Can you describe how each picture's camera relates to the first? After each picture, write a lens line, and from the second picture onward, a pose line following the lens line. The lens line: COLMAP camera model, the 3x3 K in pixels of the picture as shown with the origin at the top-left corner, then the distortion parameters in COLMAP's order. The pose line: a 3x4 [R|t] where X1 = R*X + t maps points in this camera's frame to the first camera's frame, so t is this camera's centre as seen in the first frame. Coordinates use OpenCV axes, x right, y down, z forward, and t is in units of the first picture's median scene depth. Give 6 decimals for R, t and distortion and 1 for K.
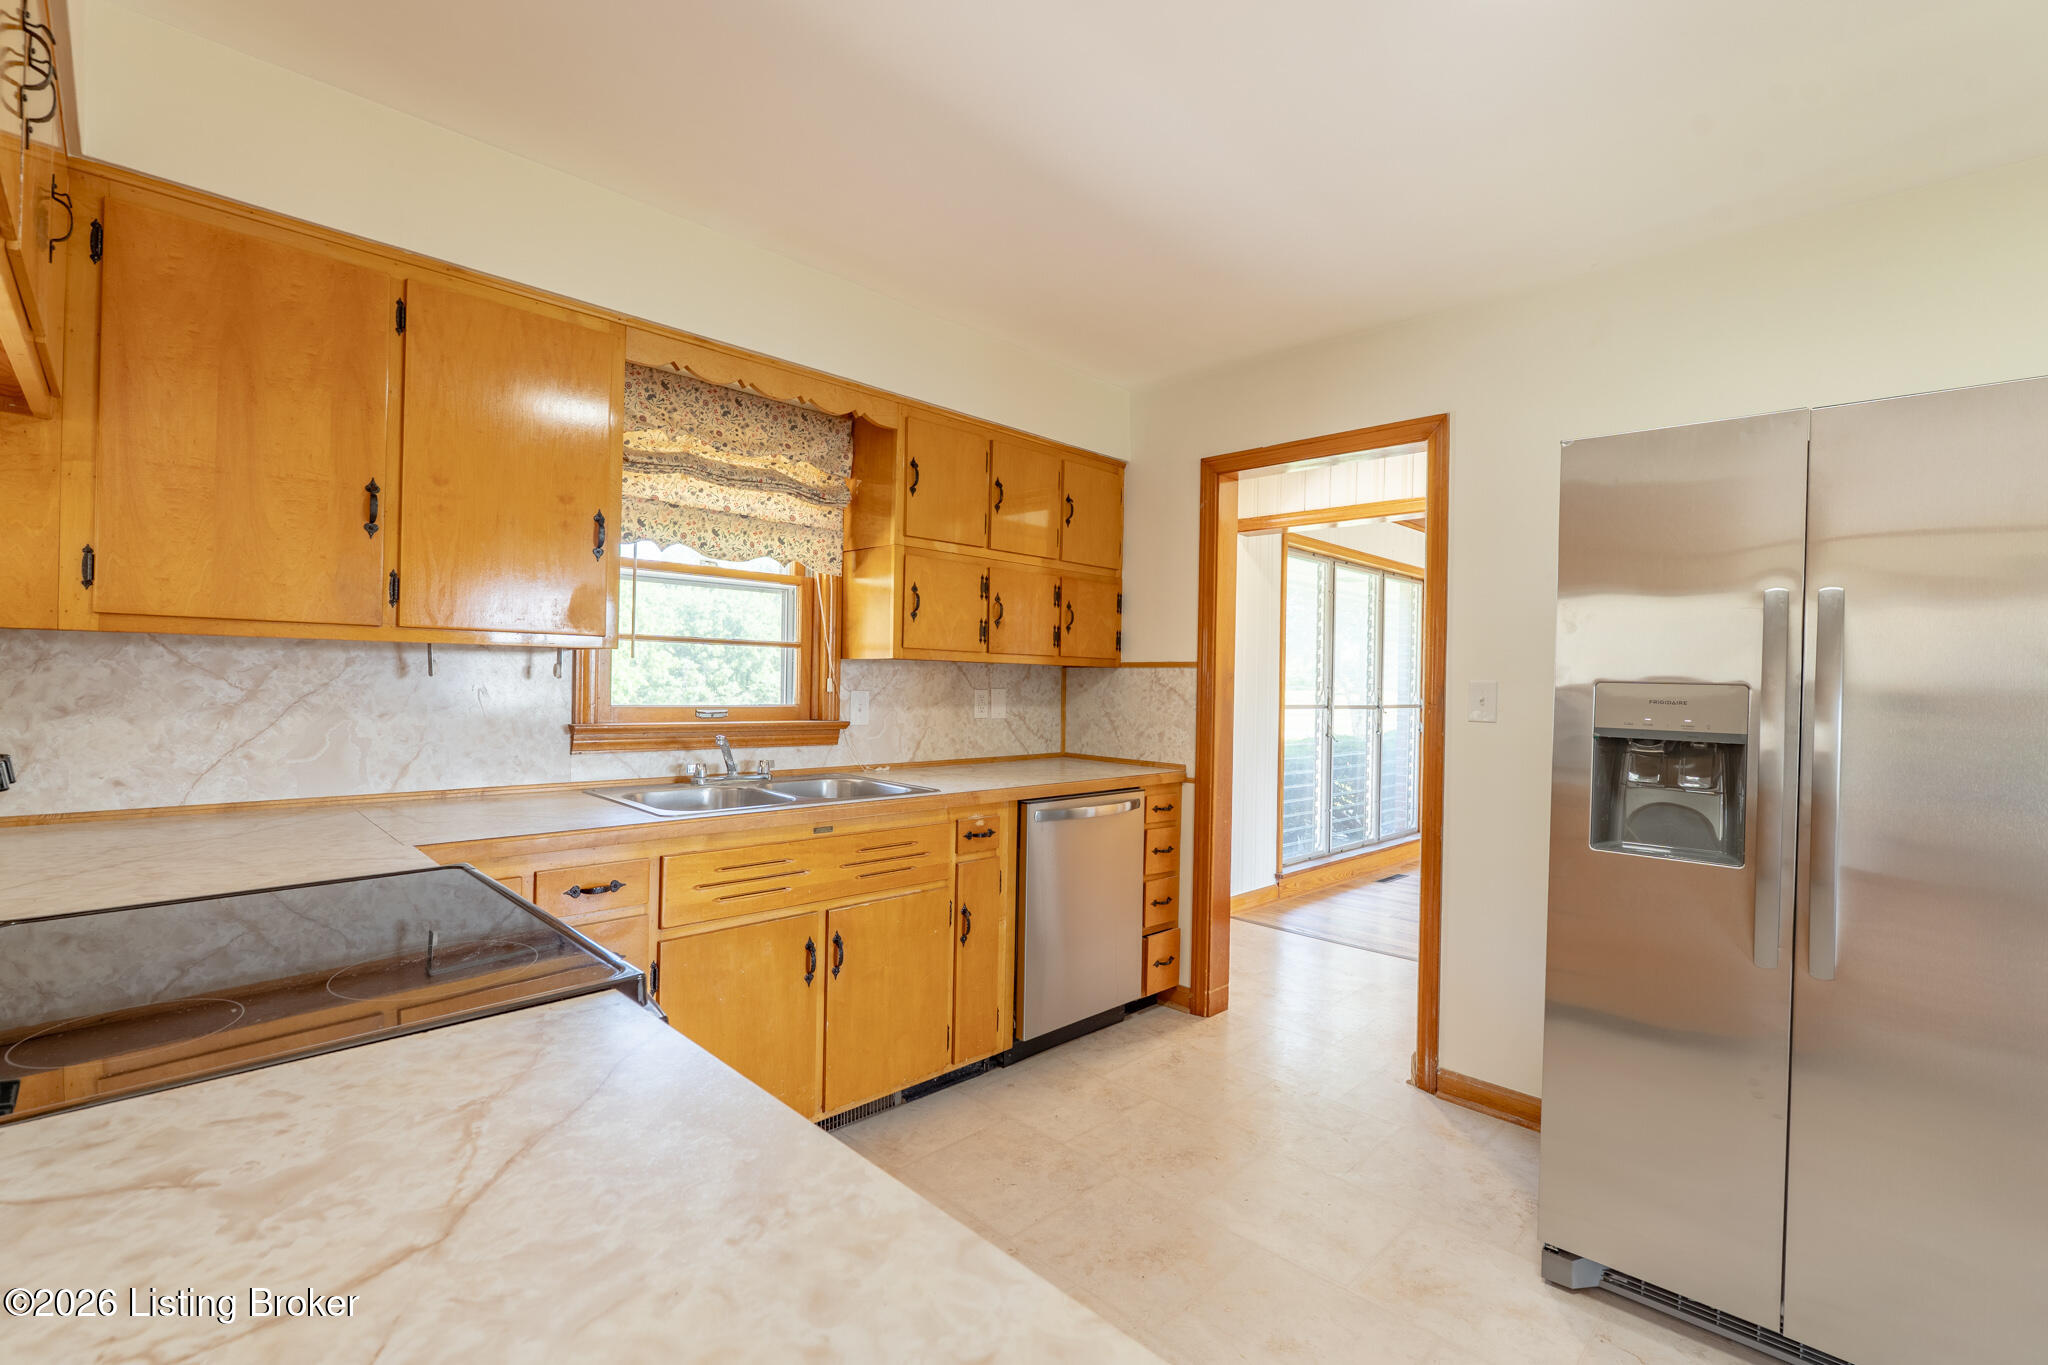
lens RADIAL K [[887.4, 0, 1044.4], [0, 887.4, 700.6], [0, 0, 1]] dist [-0.009465, 0.000147]
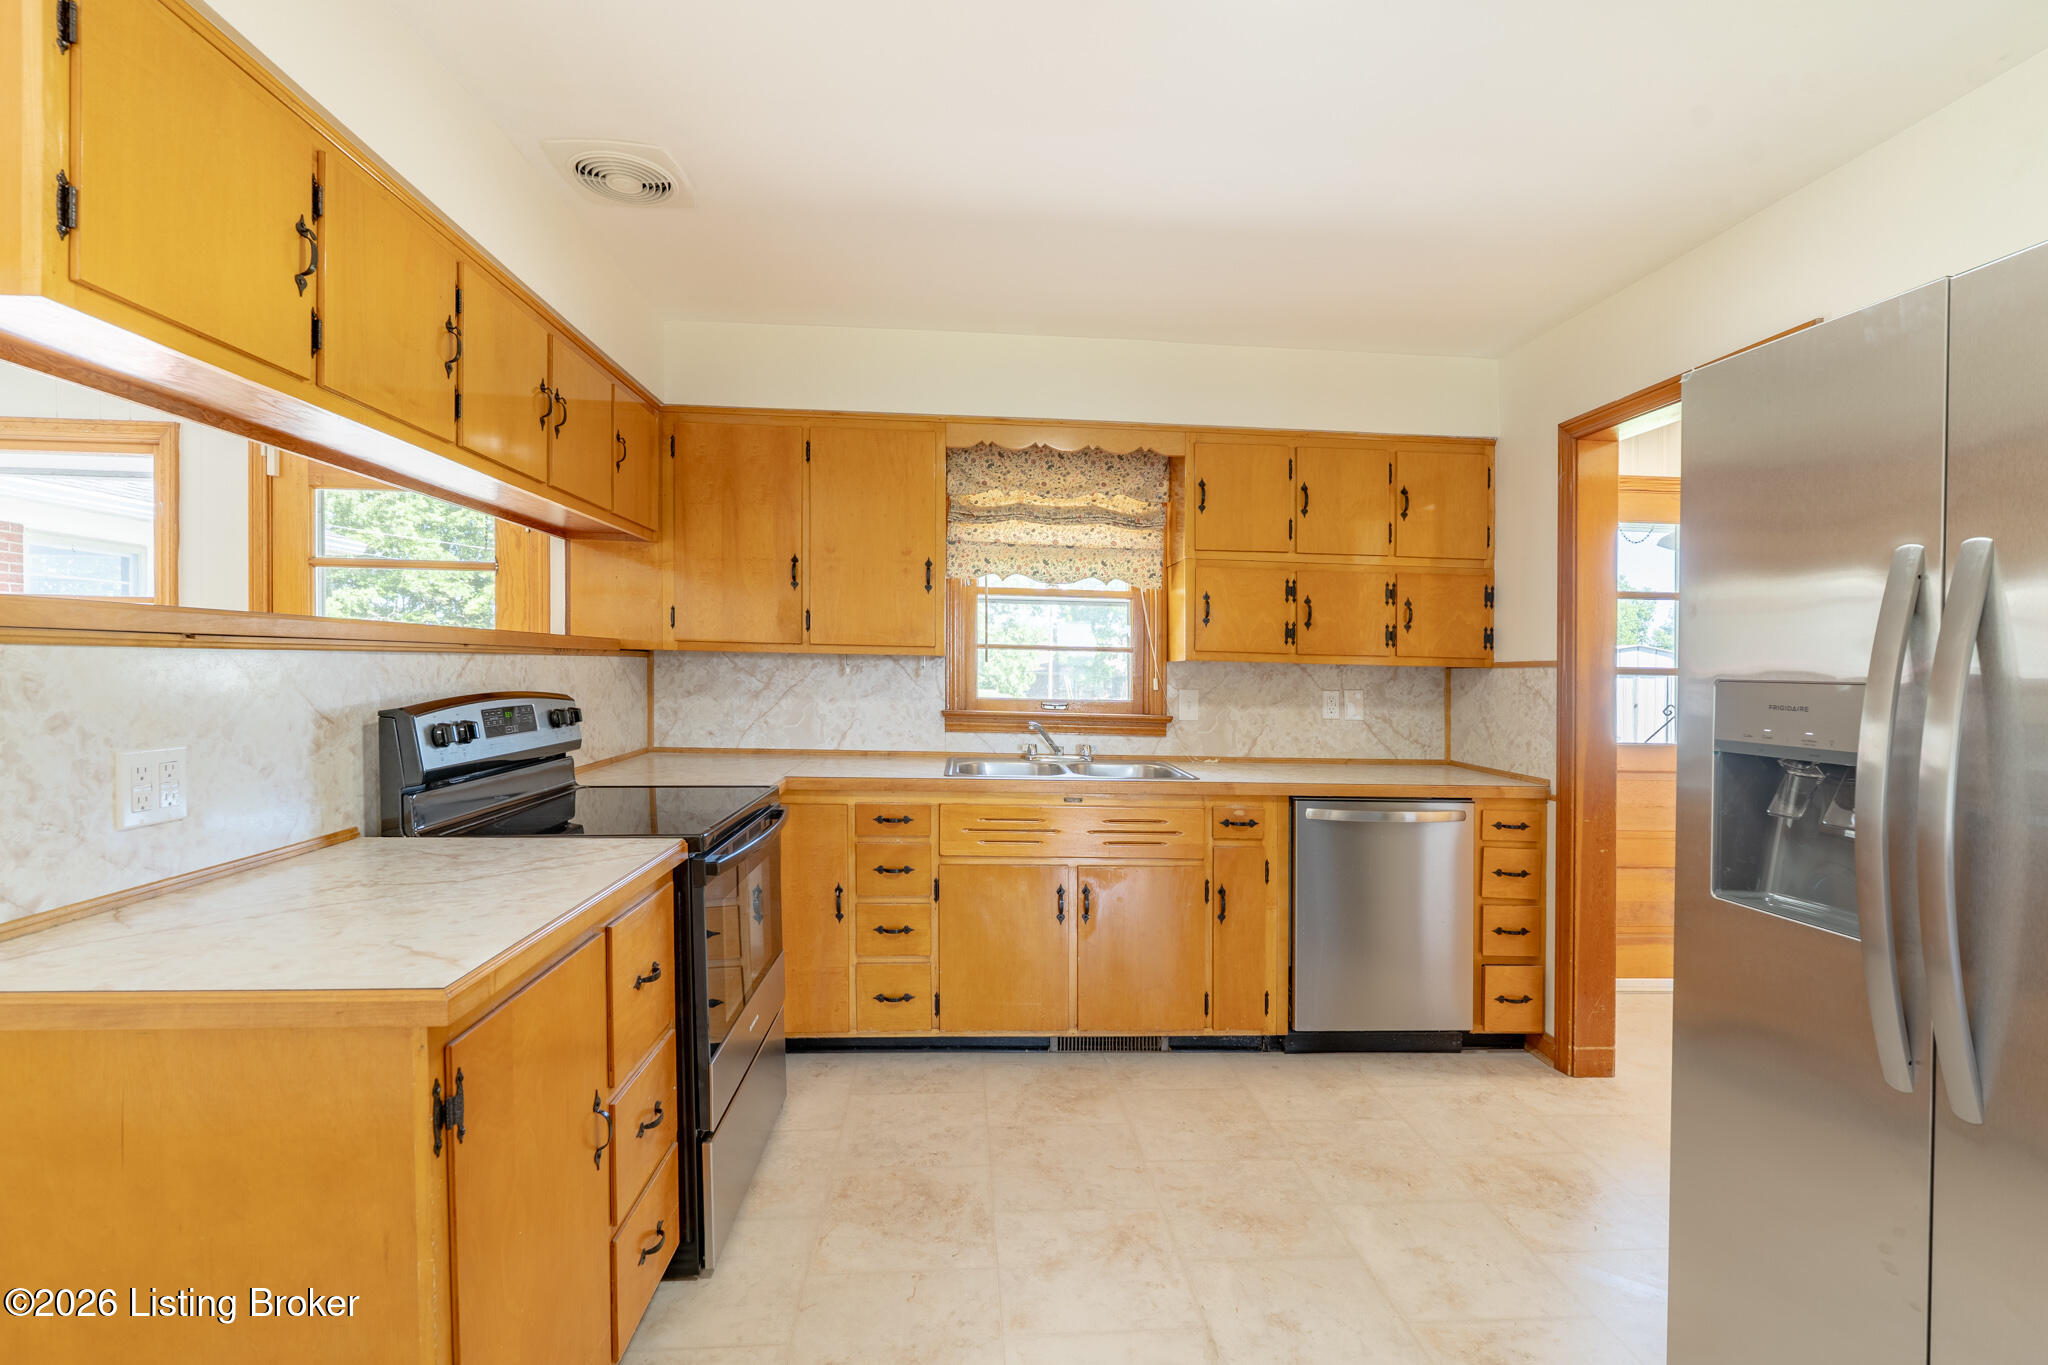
lens RADIAL K [[887.4, 0, 1027.5], [0, 887.4, 720.3], [0, 0, 1]] dist [-0.009465, 0.000147]
pose [[0.763113, 0.032345, -0.645456, 0.410816], [-0.020987, 0.999460, 0.025273, 0.004112], [0.645925, -0.005740, 0.763380, 0.013162]]
